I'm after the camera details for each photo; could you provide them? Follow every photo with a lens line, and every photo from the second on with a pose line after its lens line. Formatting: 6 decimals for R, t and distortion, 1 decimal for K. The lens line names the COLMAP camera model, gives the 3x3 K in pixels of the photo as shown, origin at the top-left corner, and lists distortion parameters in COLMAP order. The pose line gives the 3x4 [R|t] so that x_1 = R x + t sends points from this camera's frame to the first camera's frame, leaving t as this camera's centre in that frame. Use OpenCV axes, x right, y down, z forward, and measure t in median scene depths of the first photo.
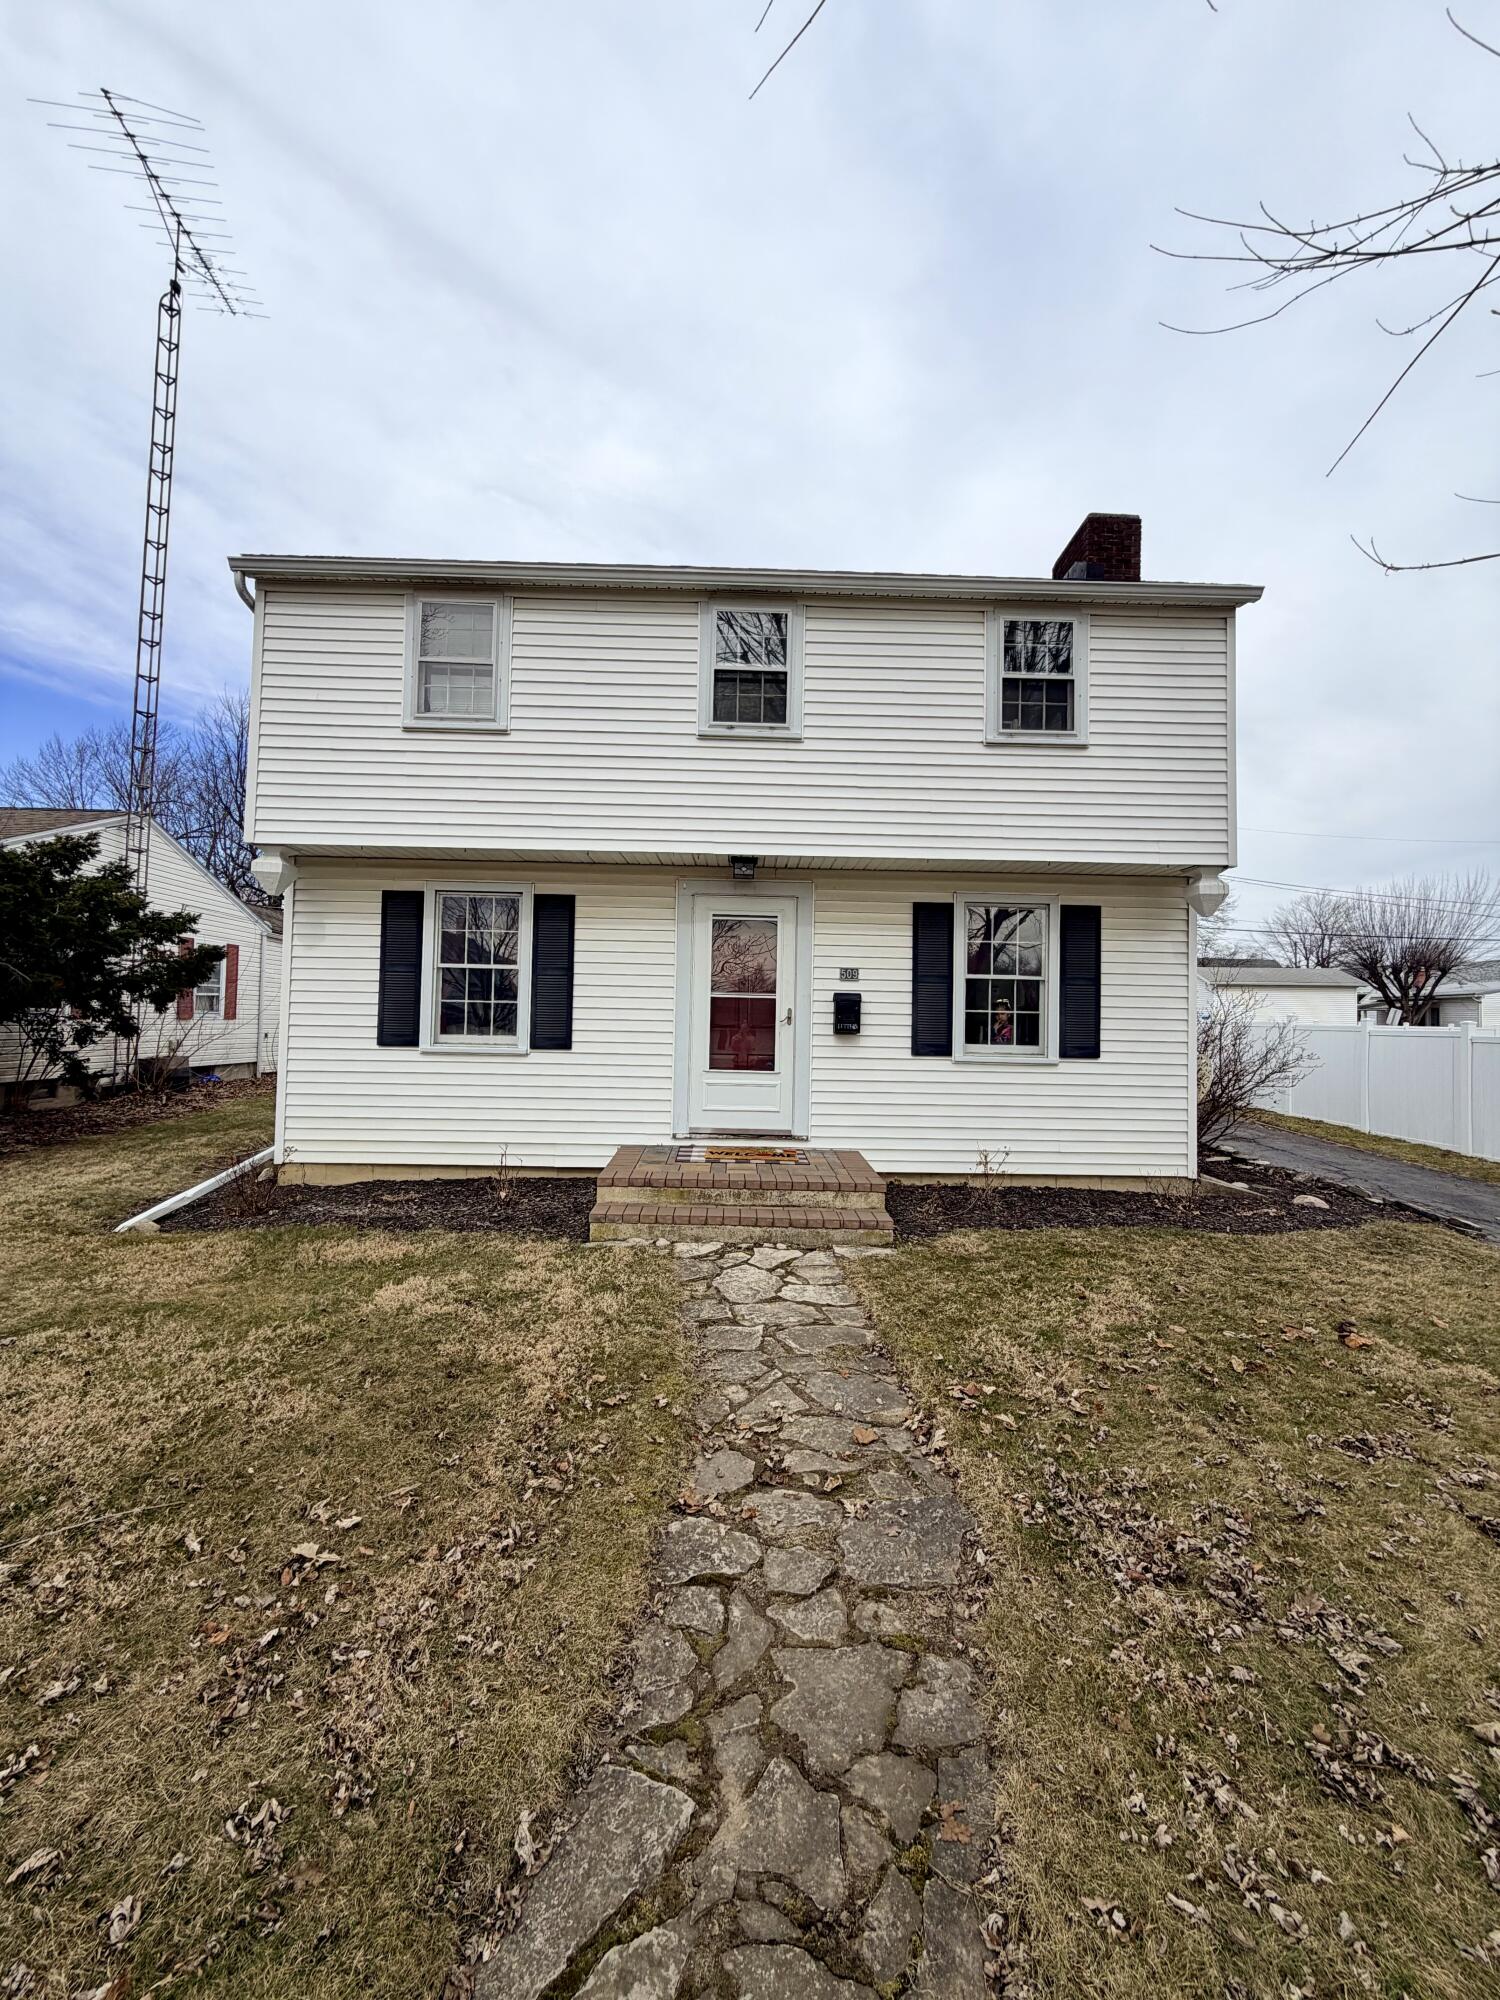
lens RADIAL K [[799.6, 0, 746.2], [0, 799.6, 994.8], [0, 0, 1]] dist [0.000075, 0.000784]
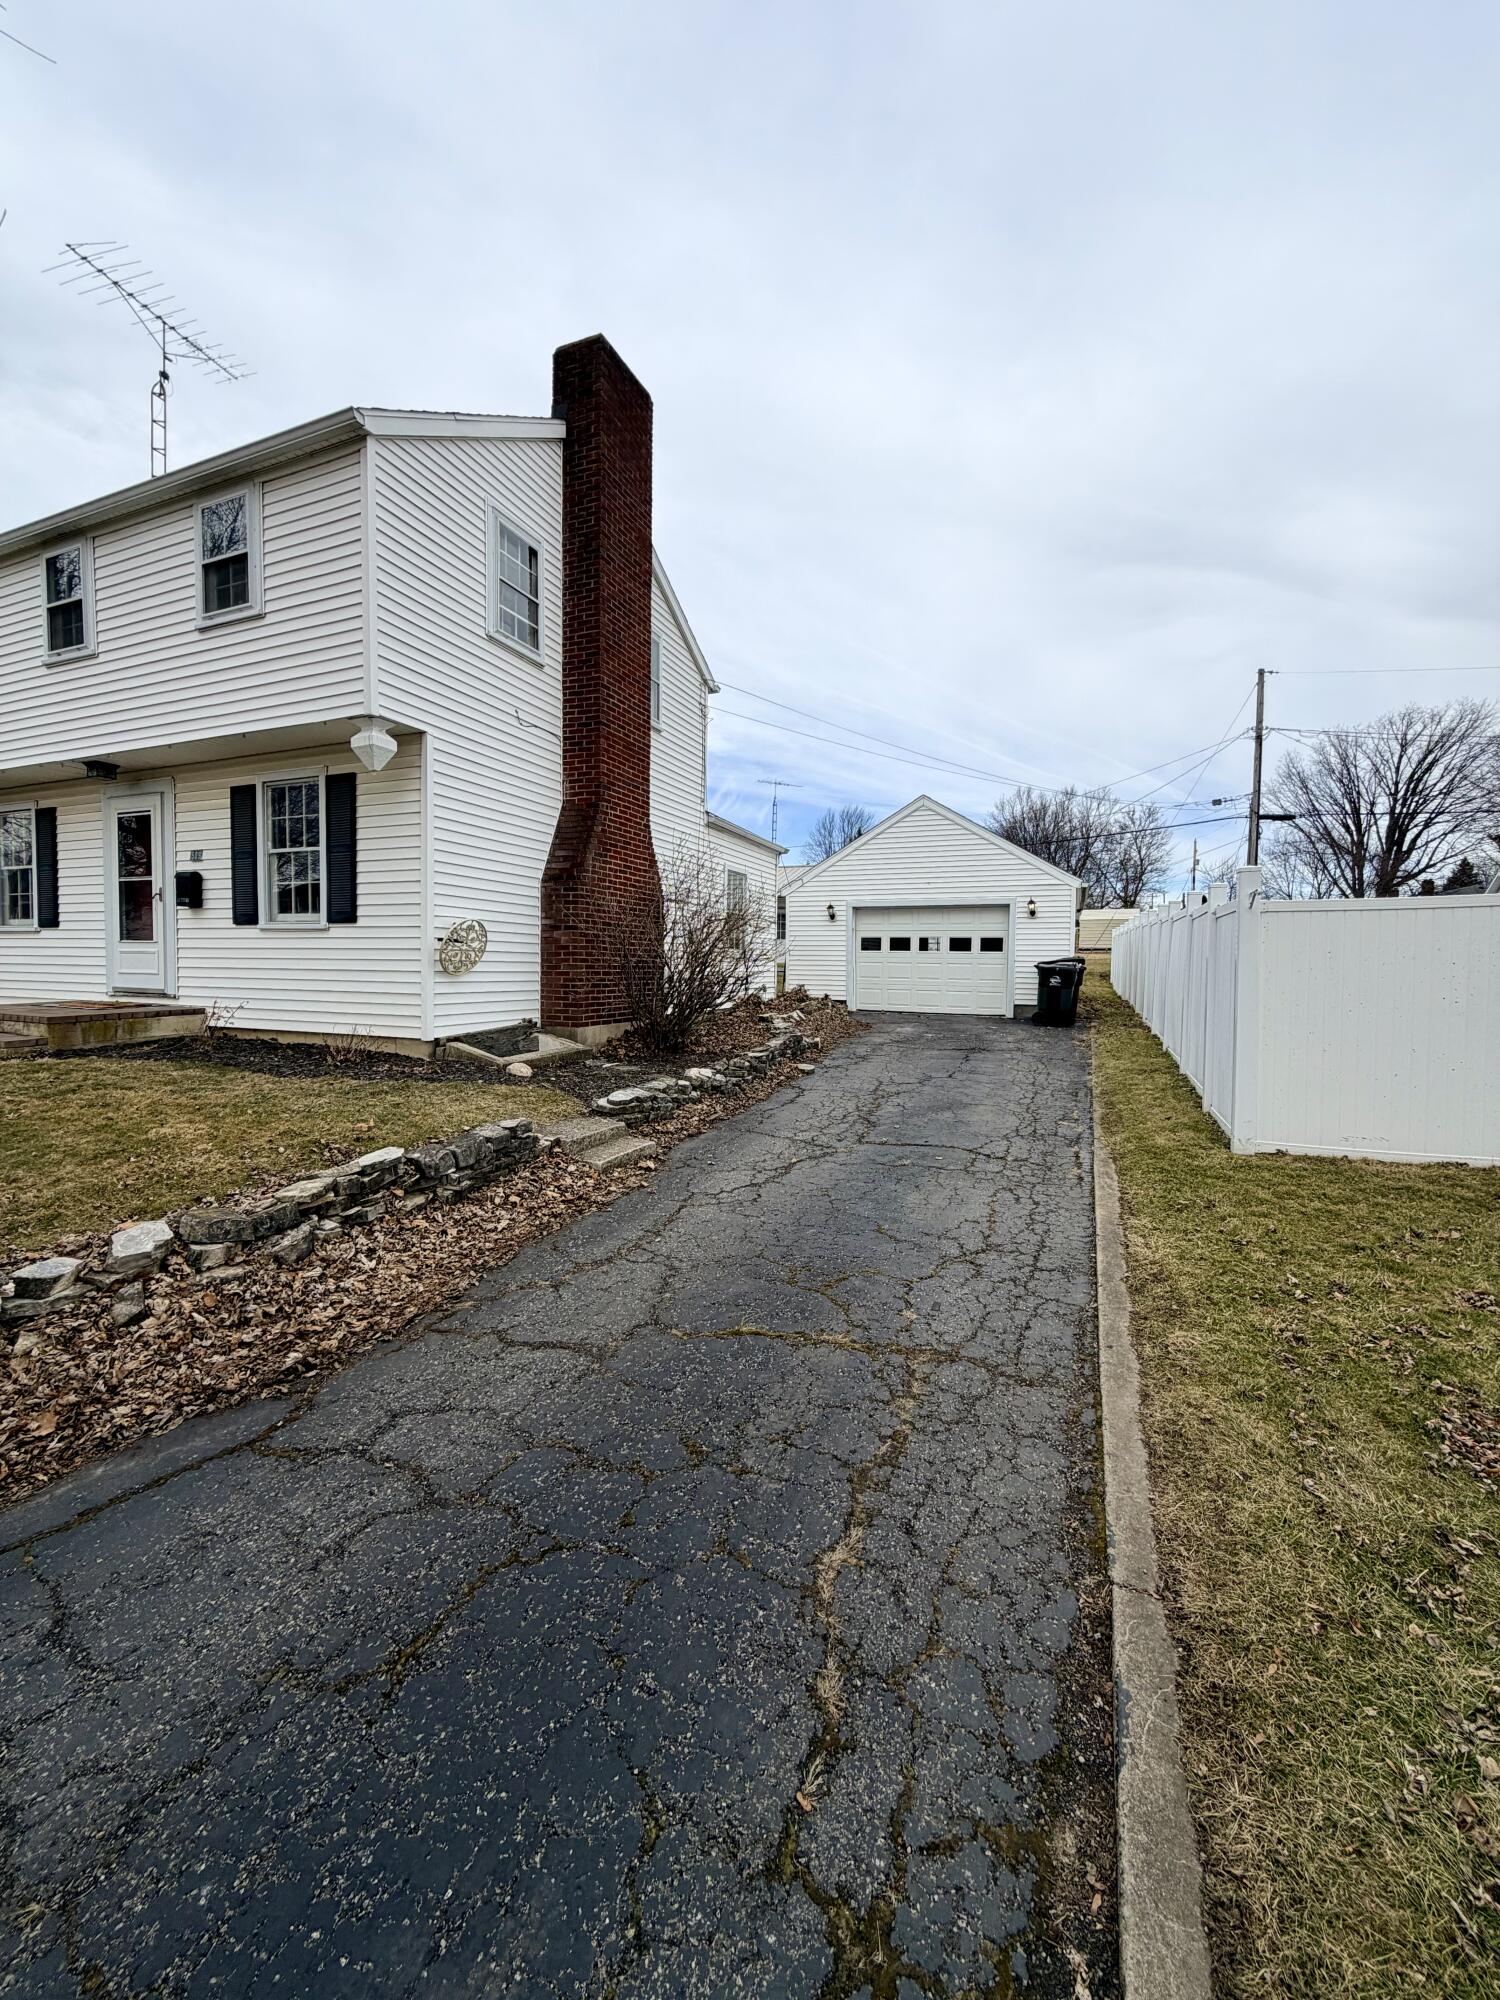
lens RADIAL K [[799.6, 0, 747.4], [0, 799.6, 1000.3], [0, 0, 1]] dist [0.000075, 0.000784]
pose [[0.911770, 0.010062, -0.410579, 1.330129], [0.018061, 0.997750, 0.064559, 0.122239], [0.410305, -0.066278, 0.909537, 0.262481]]
